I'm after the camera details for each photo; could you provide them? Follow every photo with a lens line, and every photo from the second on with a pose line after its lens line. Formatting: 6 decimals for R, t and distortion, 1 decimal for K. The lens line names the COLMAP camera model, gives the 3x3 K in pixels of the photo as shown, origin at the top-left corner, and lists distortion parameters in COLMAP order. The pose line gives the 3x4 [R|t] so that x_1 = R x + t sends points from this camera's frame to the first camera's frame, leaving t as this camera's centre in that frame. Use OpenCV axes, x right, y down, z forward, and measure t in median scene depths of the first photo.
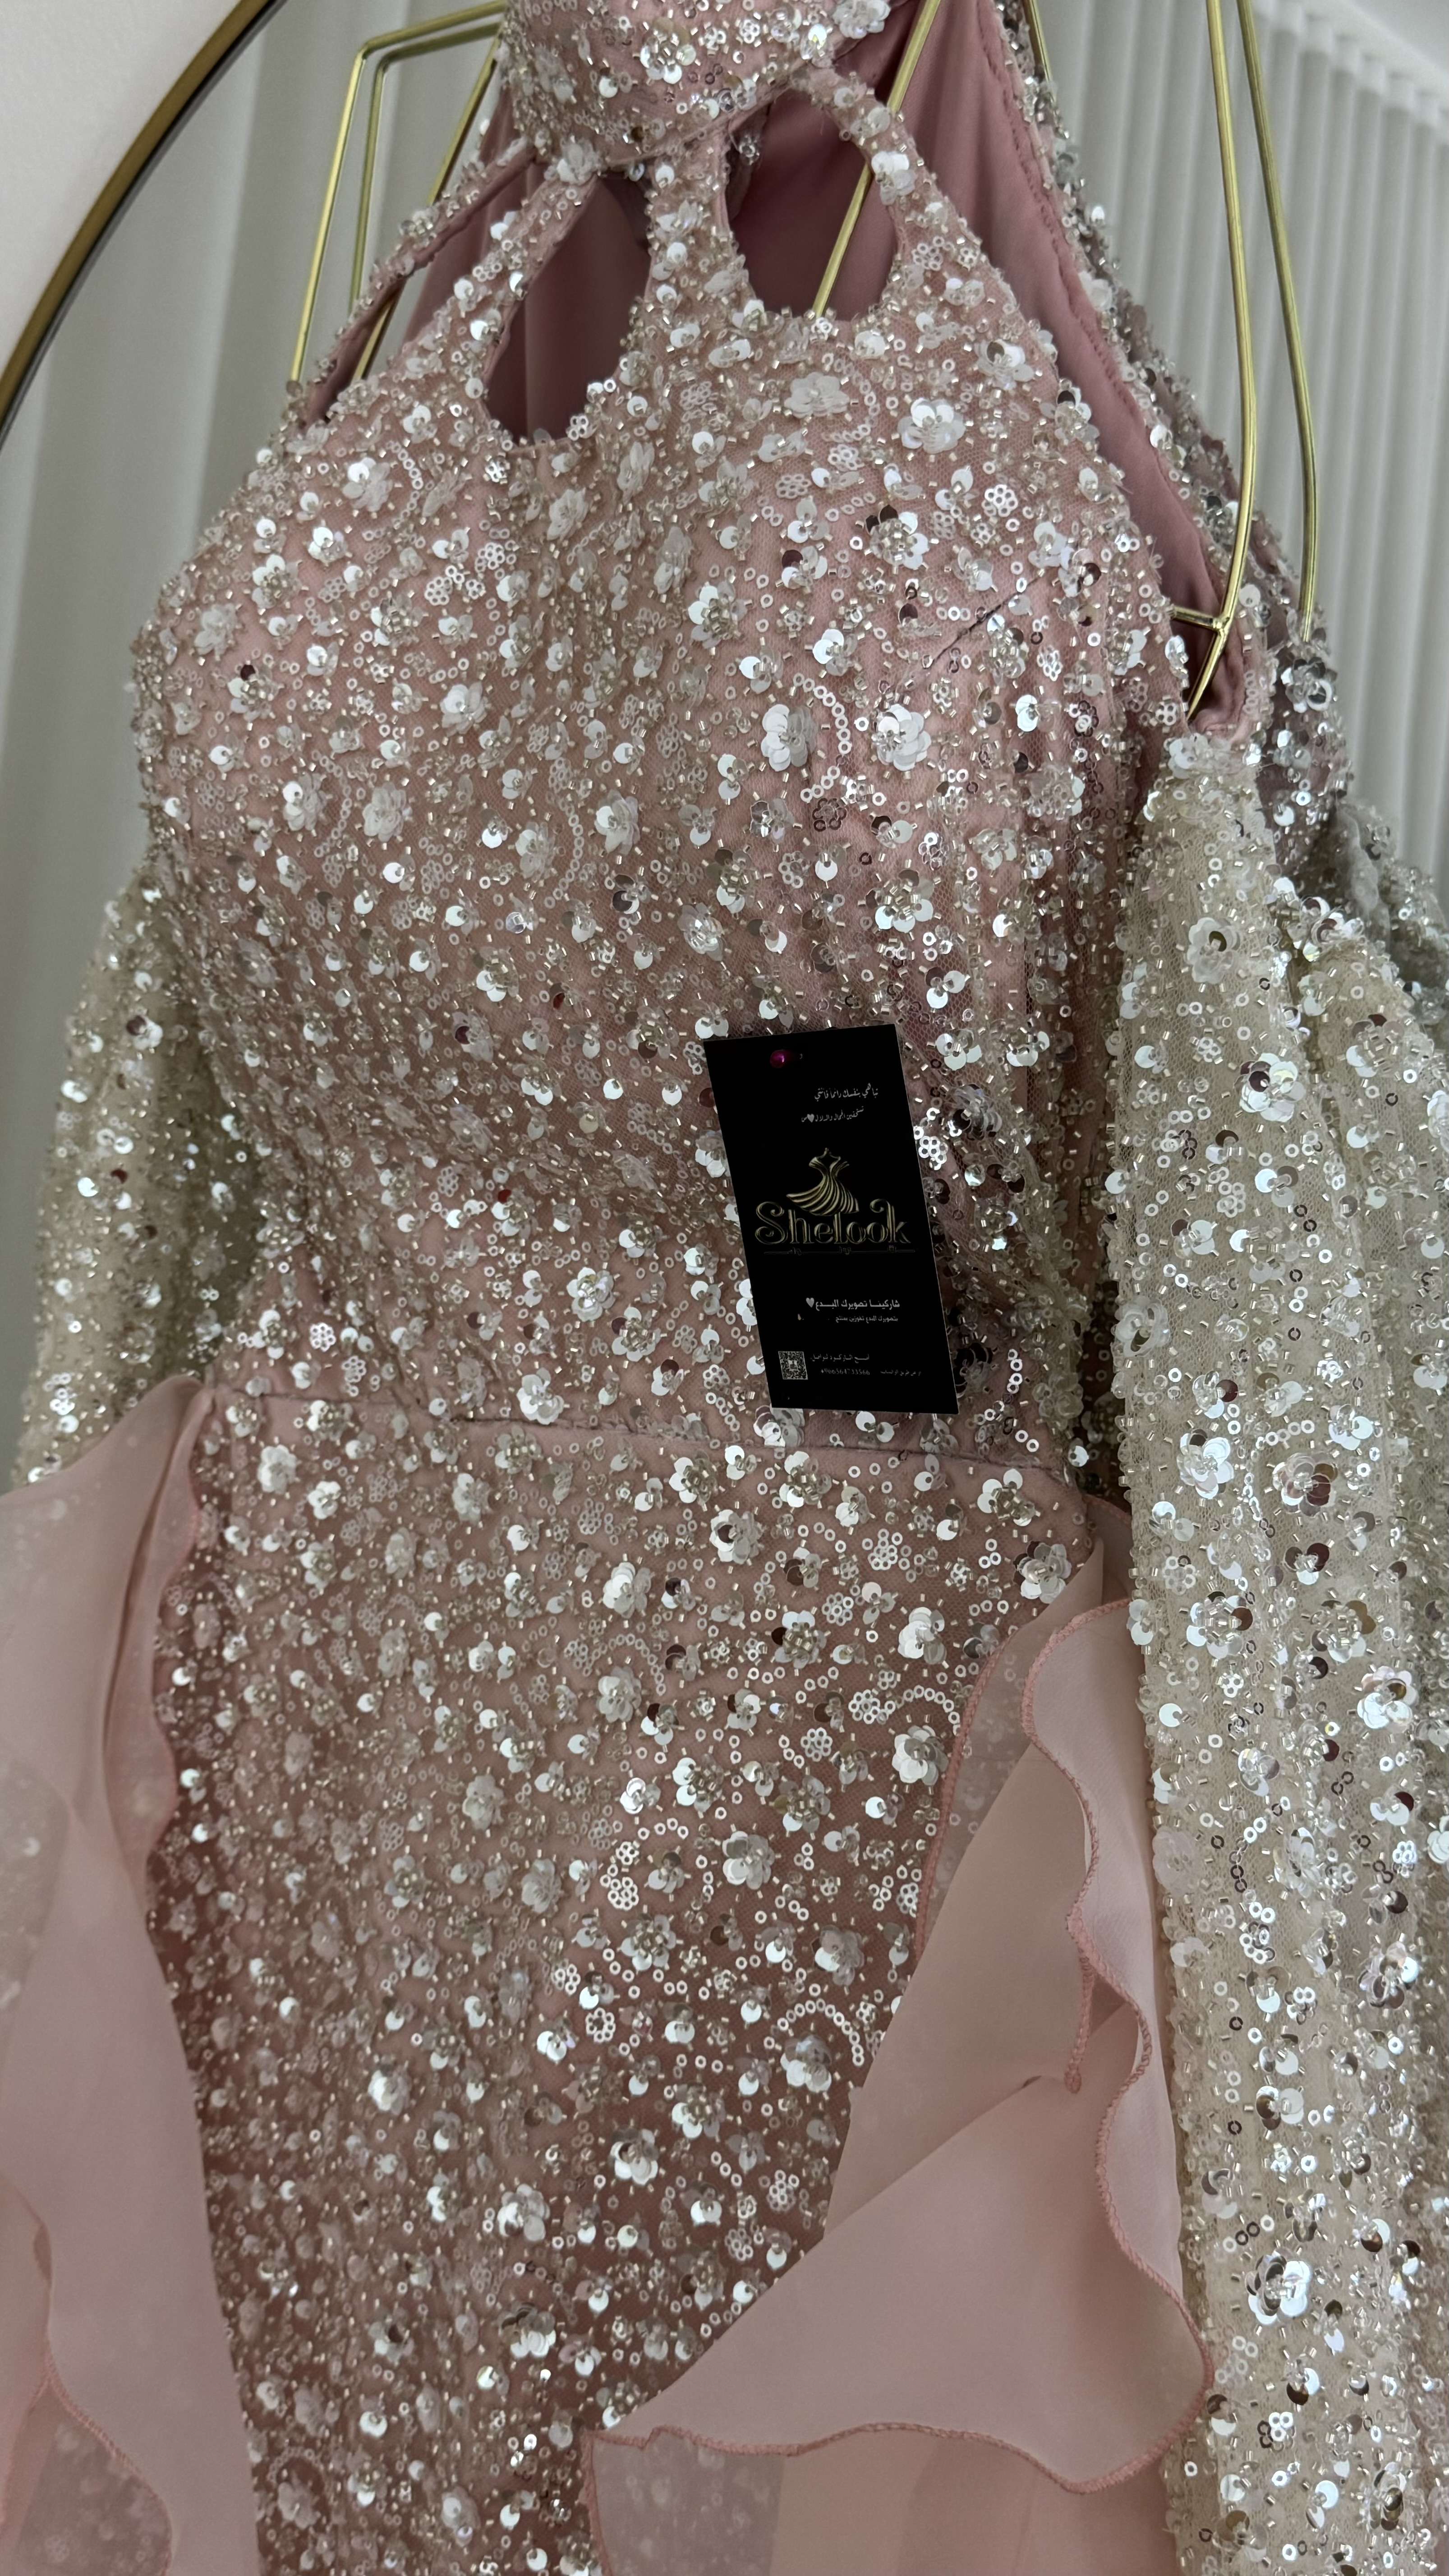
lens RADIAL K [[2545.7, 0, 724.5], [0, 2545.7, 1288.0], [0, 0, 1]] dist [0.223361, -0.453097]
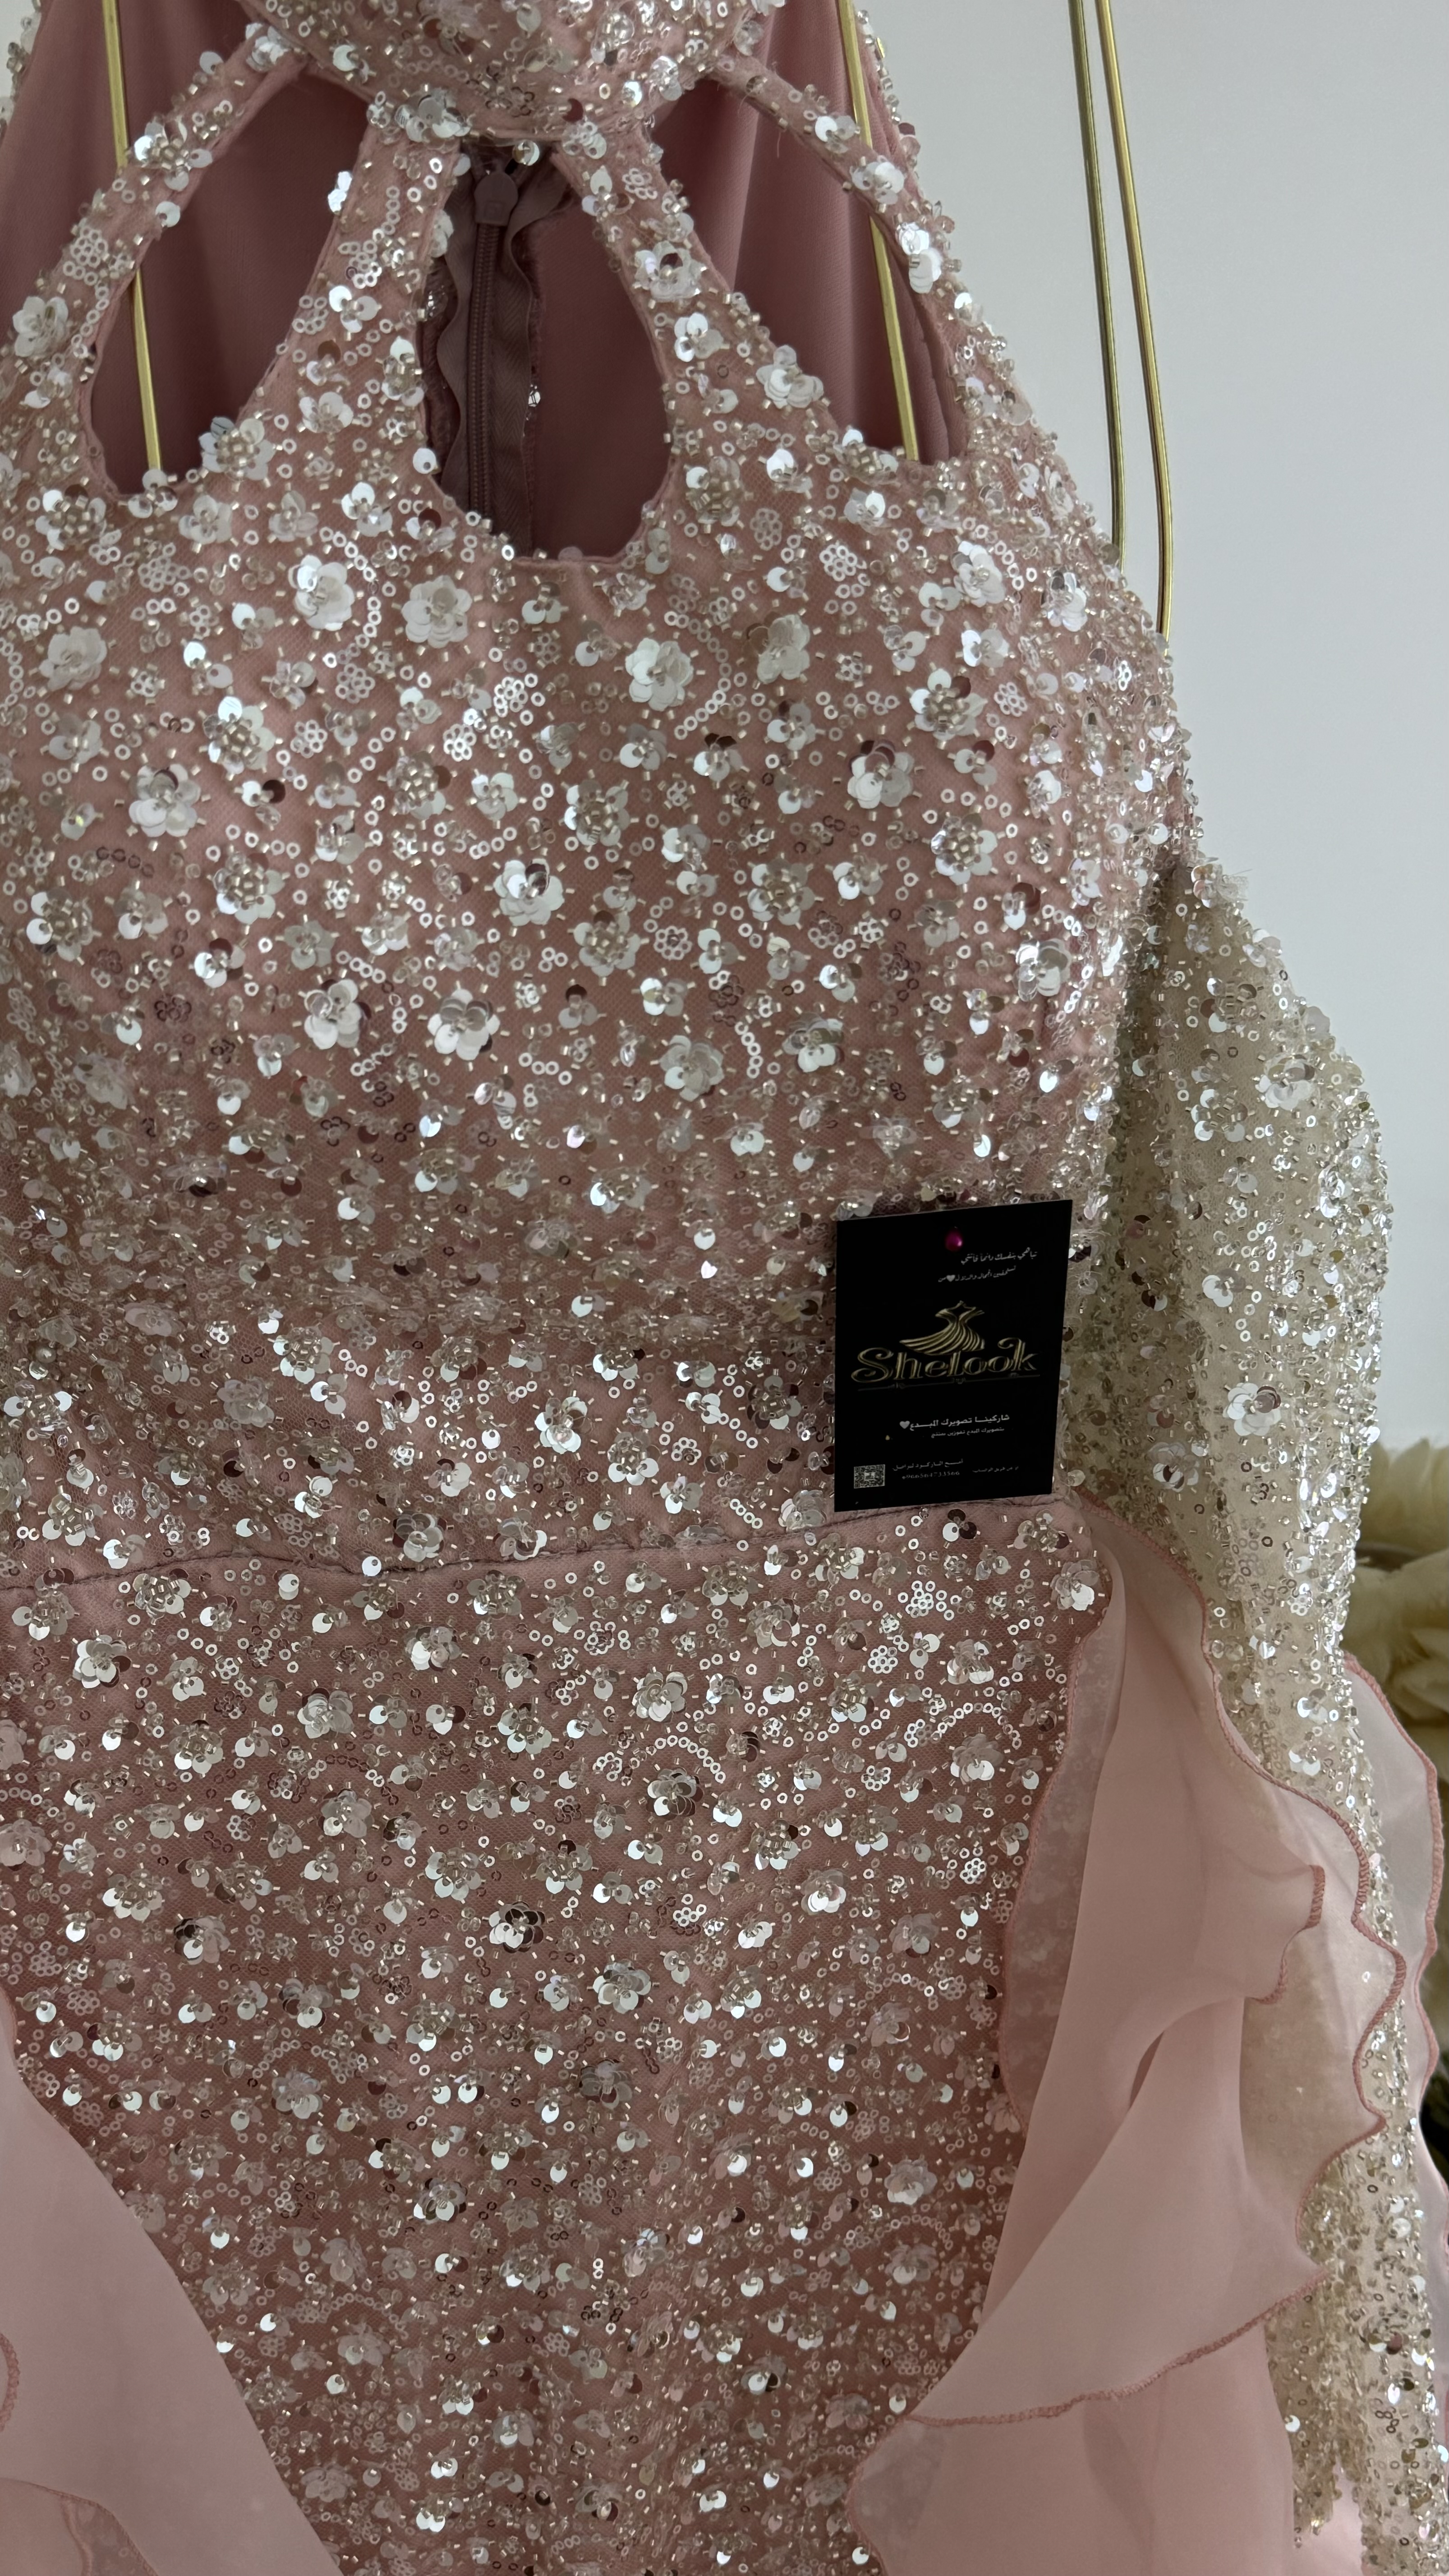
lens RADIAL K [[2545.7, 0, 724.5], [0, 2545.7, 1288.0], [0, 0, 1]] dist [0.223361, -0.453097]
pose [[0.698227, -0.290363, 0.654346, -0.683210], [0.047621, 0.930863, 0.362252, -0.427274], [-0.714291, -0.221773, 0.663781, 0.373047]]
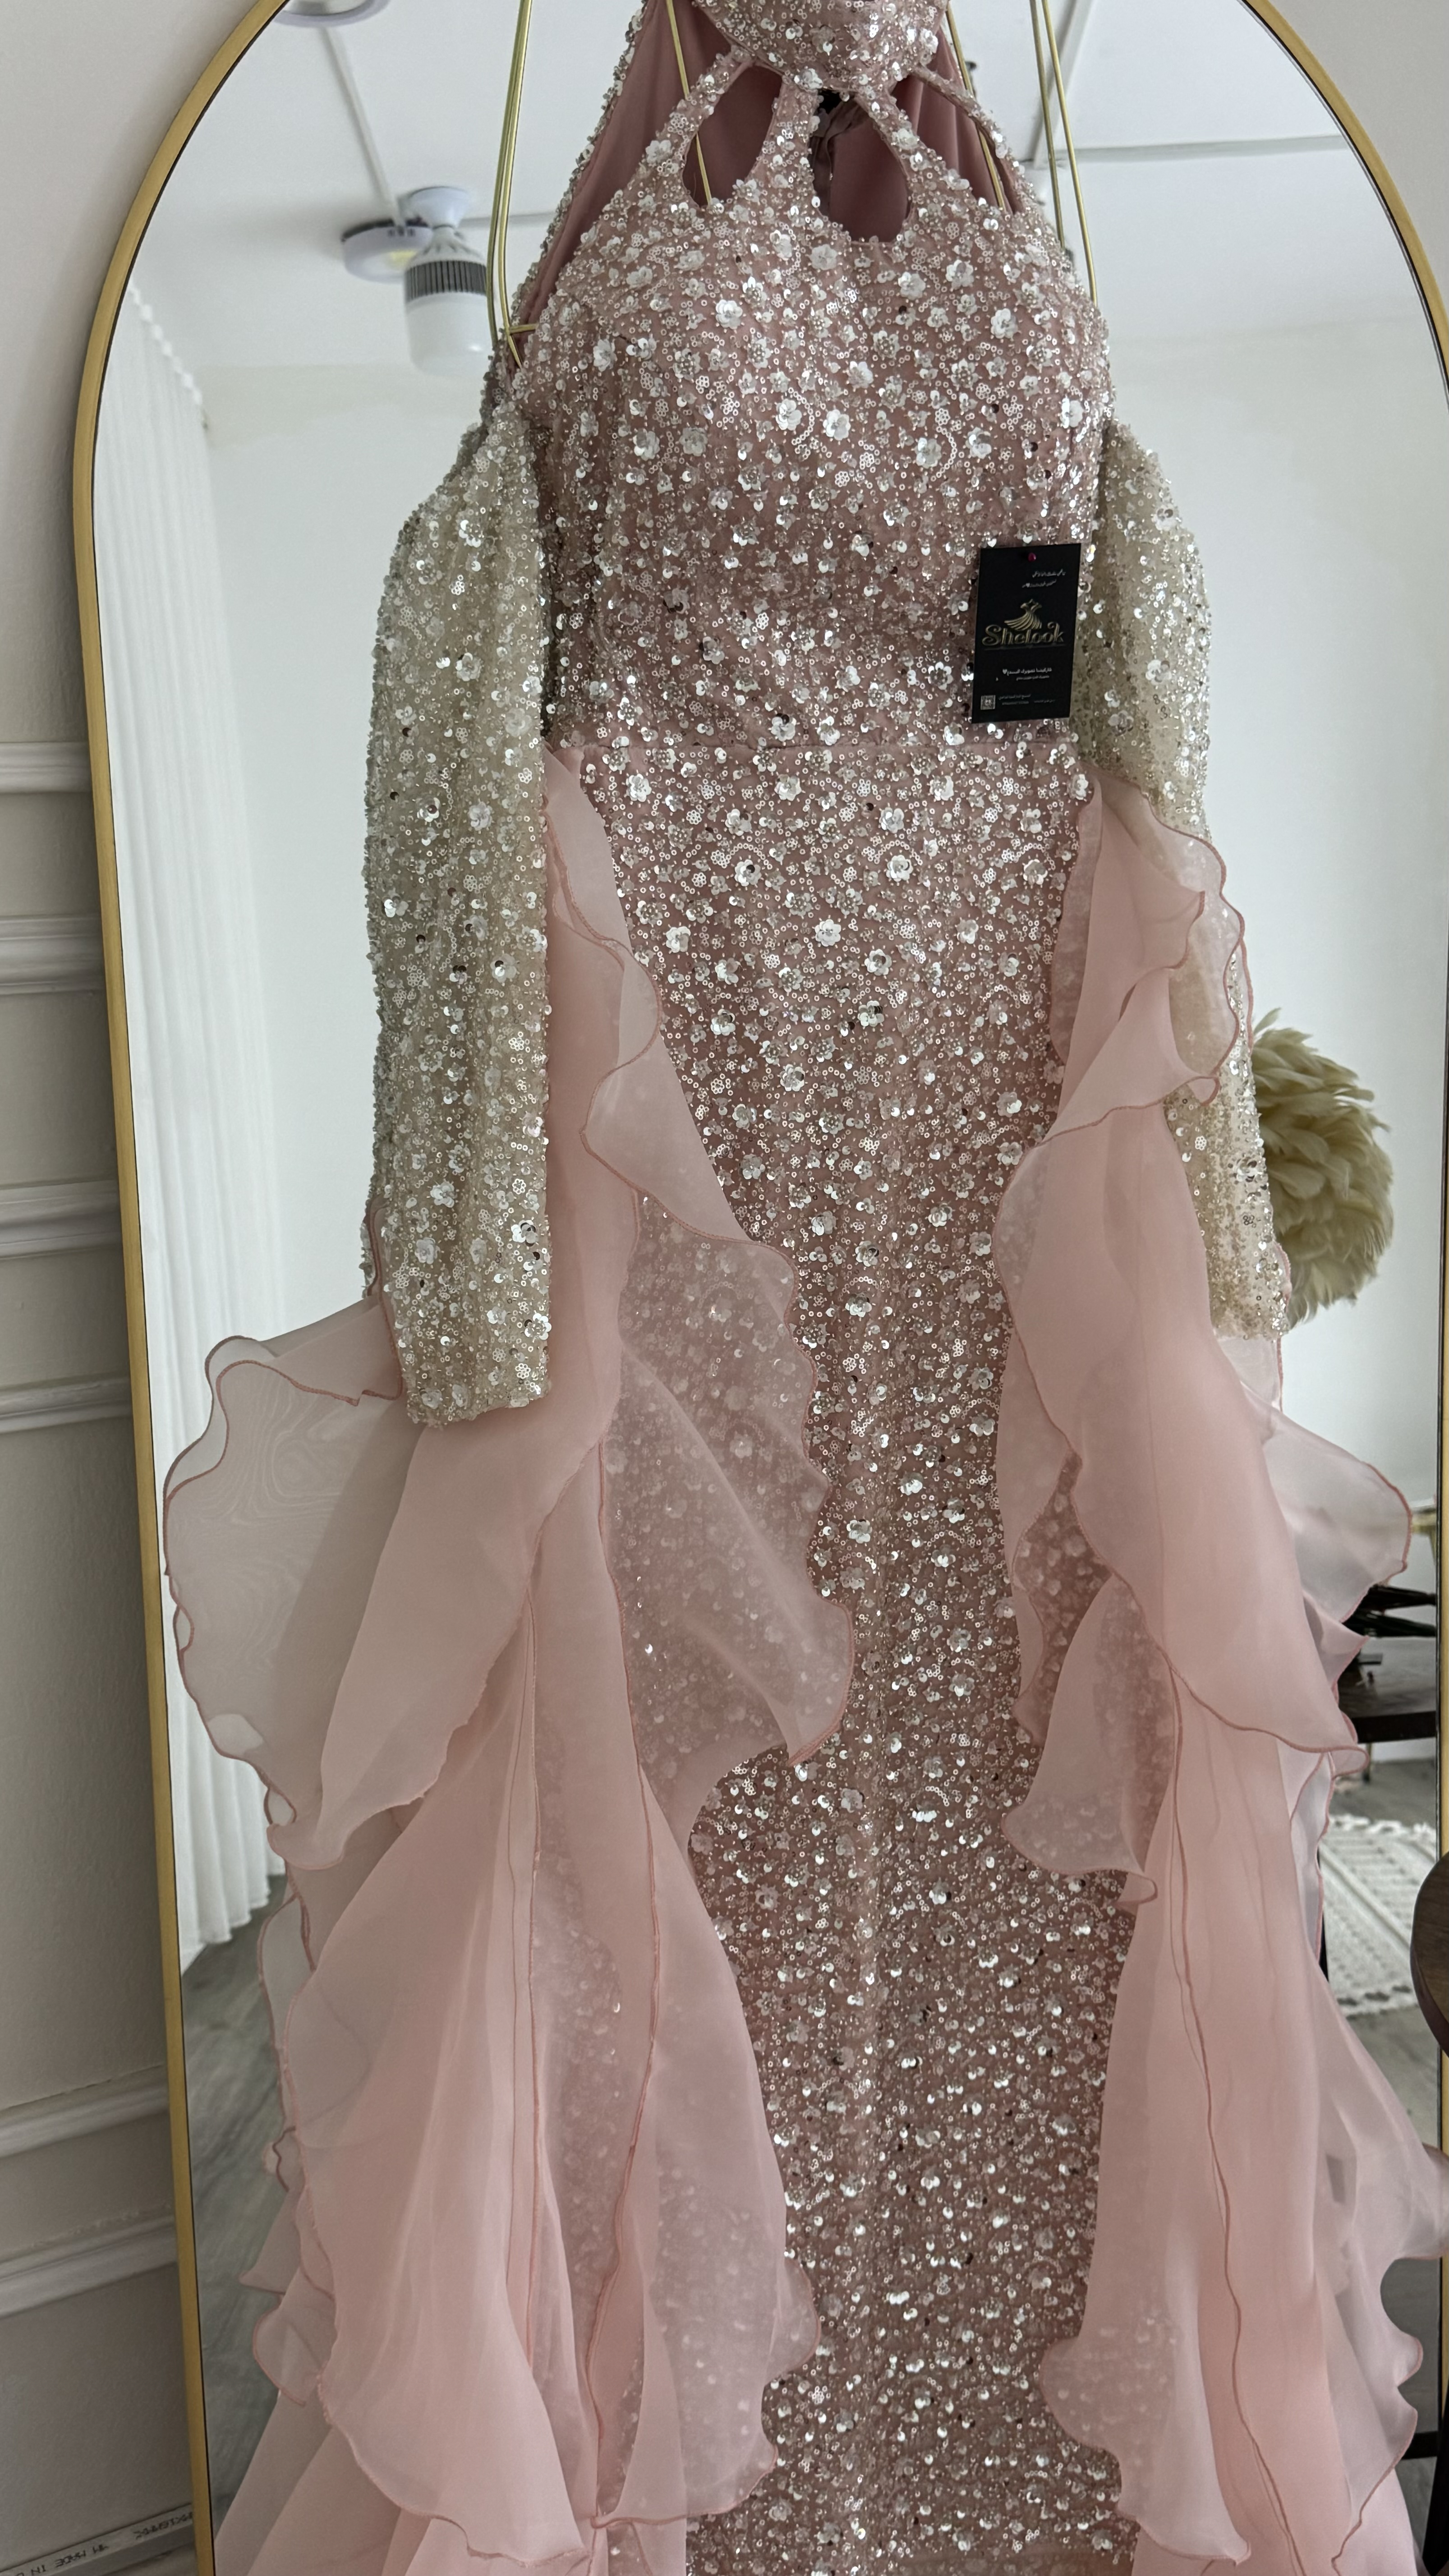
lens RADIAL K [[2486.2, 0, 724.5], [0, 2486.2, 1288.0], [0, 0, 1]] dist [0.076945, -0.027788]
pose [[0.612835, -0.187077, 0.767747, -1.917143], [0.057095, 0.979516, 0.193104, 0.098511], [-0.788146, -0.074506, 0.610962, -0.196017]]
